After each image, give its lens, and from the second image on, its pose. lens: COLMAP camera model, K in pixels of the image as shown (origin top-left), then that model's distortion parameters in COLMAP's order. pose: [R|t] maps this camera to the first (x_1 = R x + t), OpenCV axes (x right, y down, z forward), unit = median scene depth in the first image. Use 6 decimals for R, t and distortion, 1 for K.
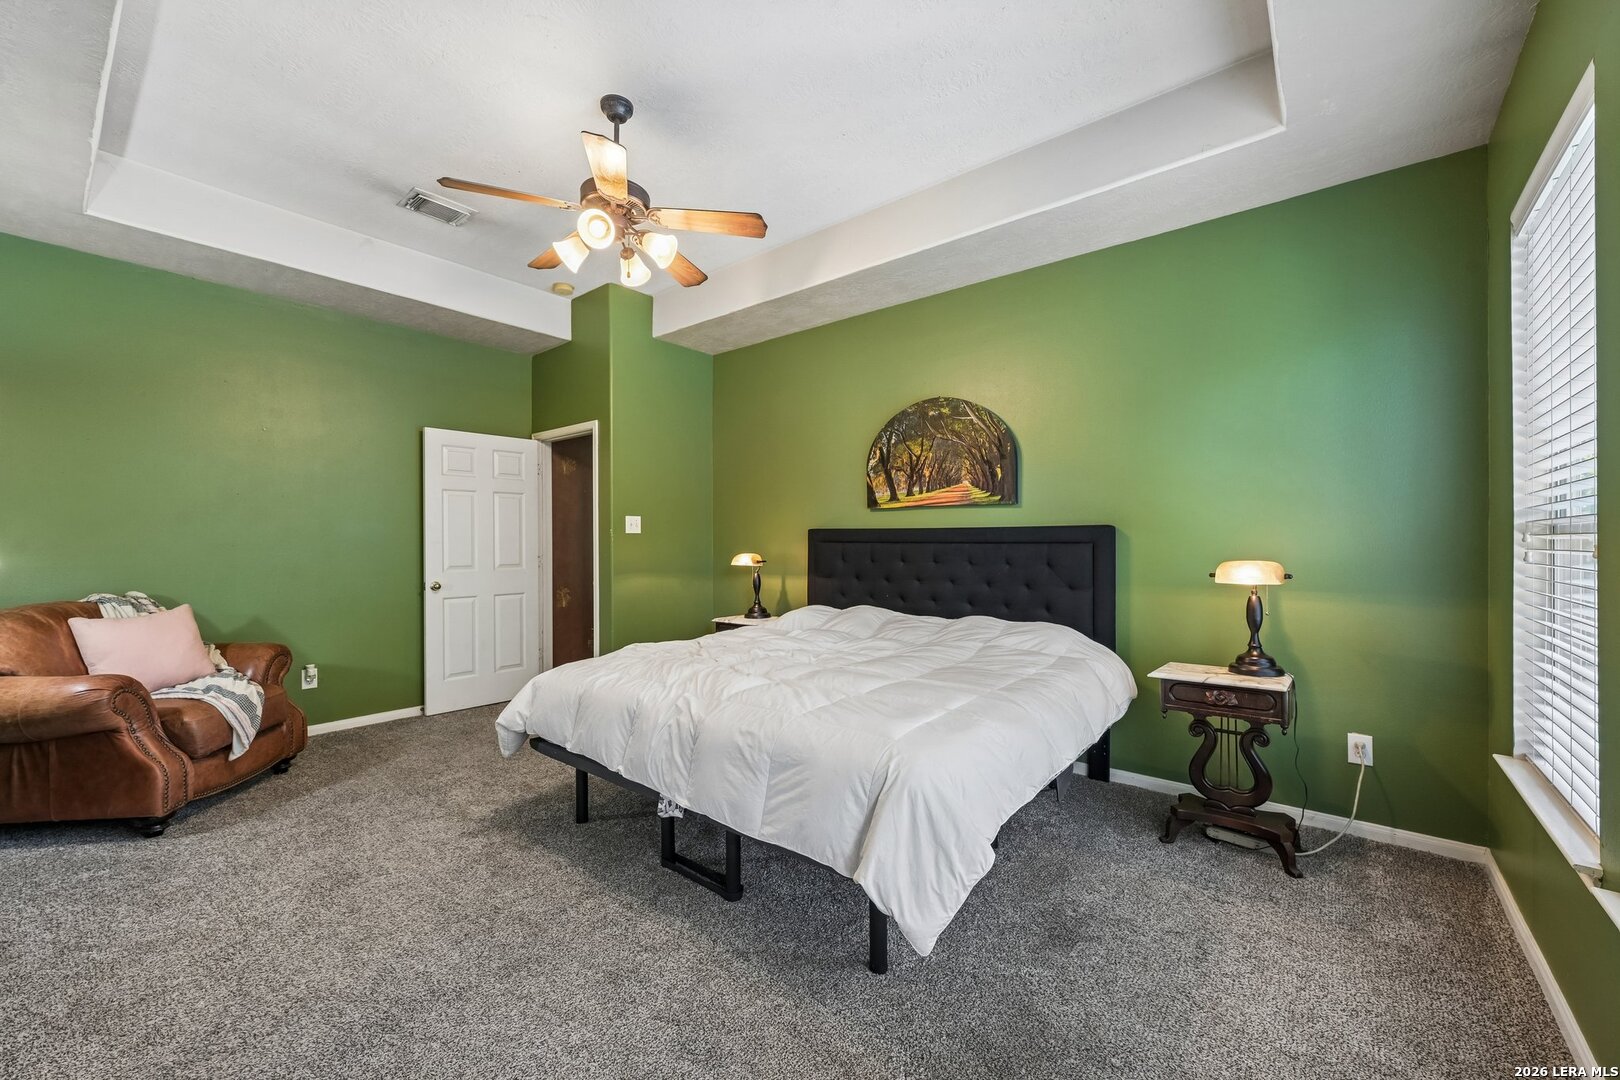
lens RADIAL K [[644.1, 0, 811.1], [0, 644.1, 541.7], [0, 0, 1]] dist [-0.000397, -0.000219]
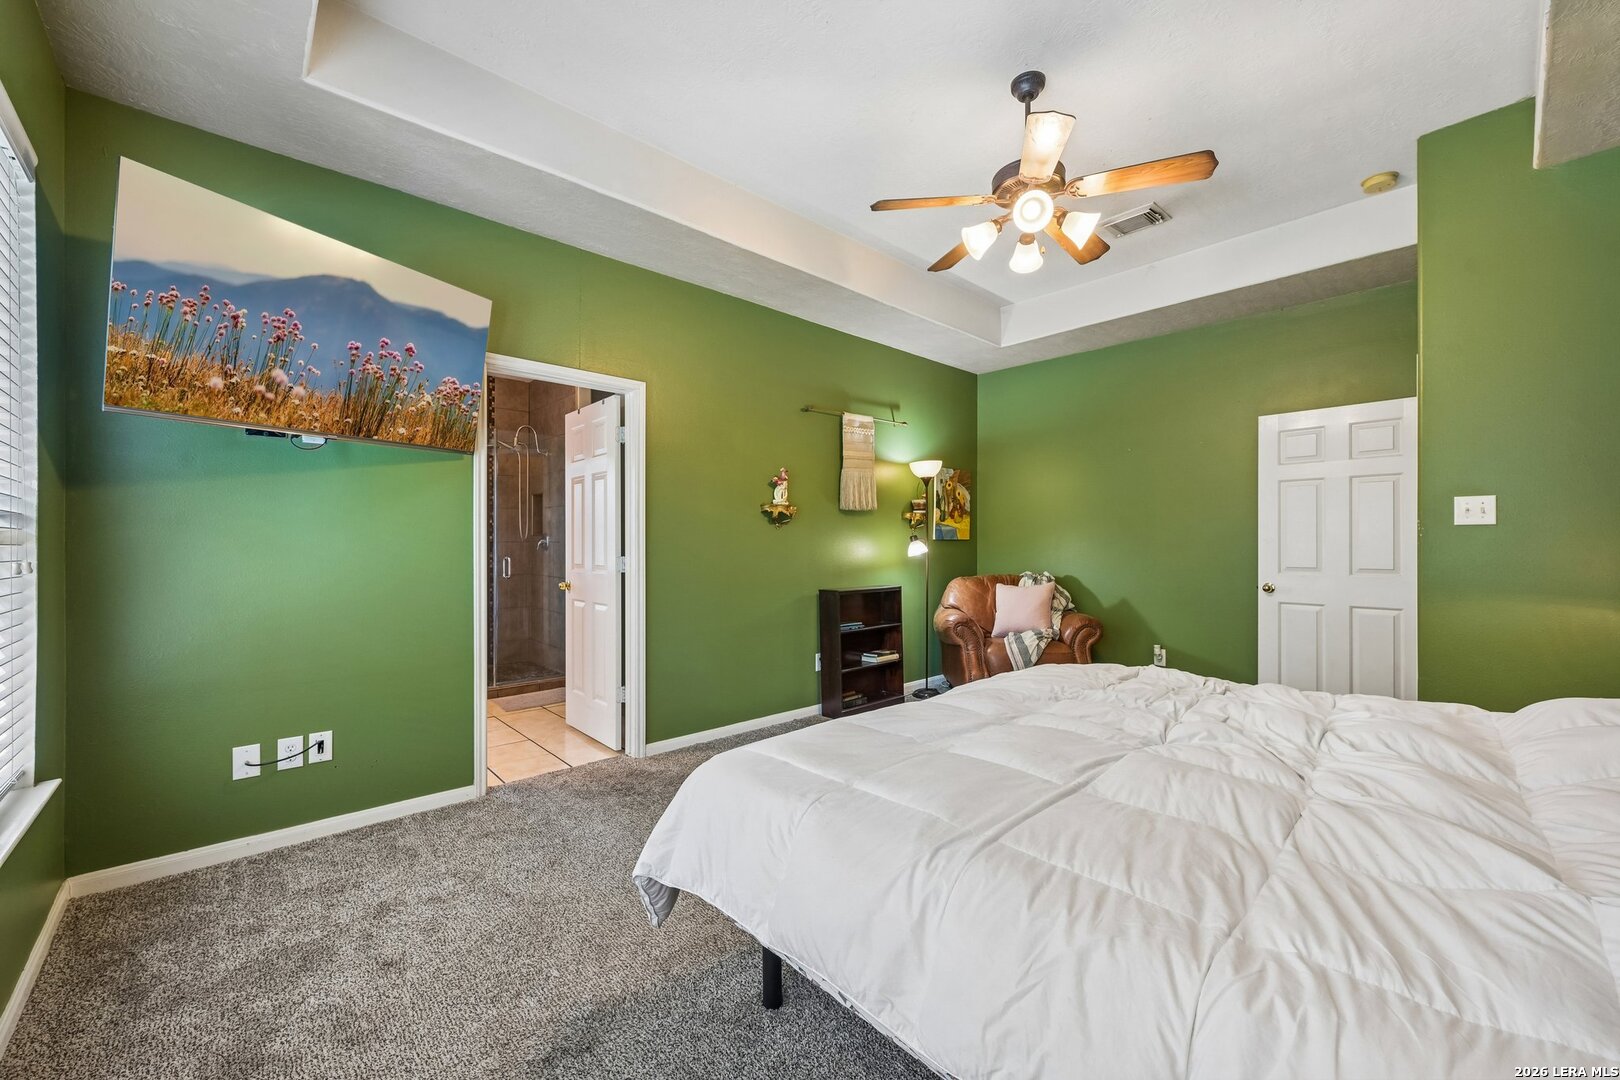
lens RADIAL K [[644.1, 0, 812.2], [0, 644.1, 539.3], [0, 0, 1]] dist [-0.000397, -0.000219]
pose [[-0.139576, -0.002157, -0.990209, 0.413184], [-0.002611, 0.999995, -0.001810, 0.003134], [0.990208, 0.002333, -0.139581, 0.489980]]
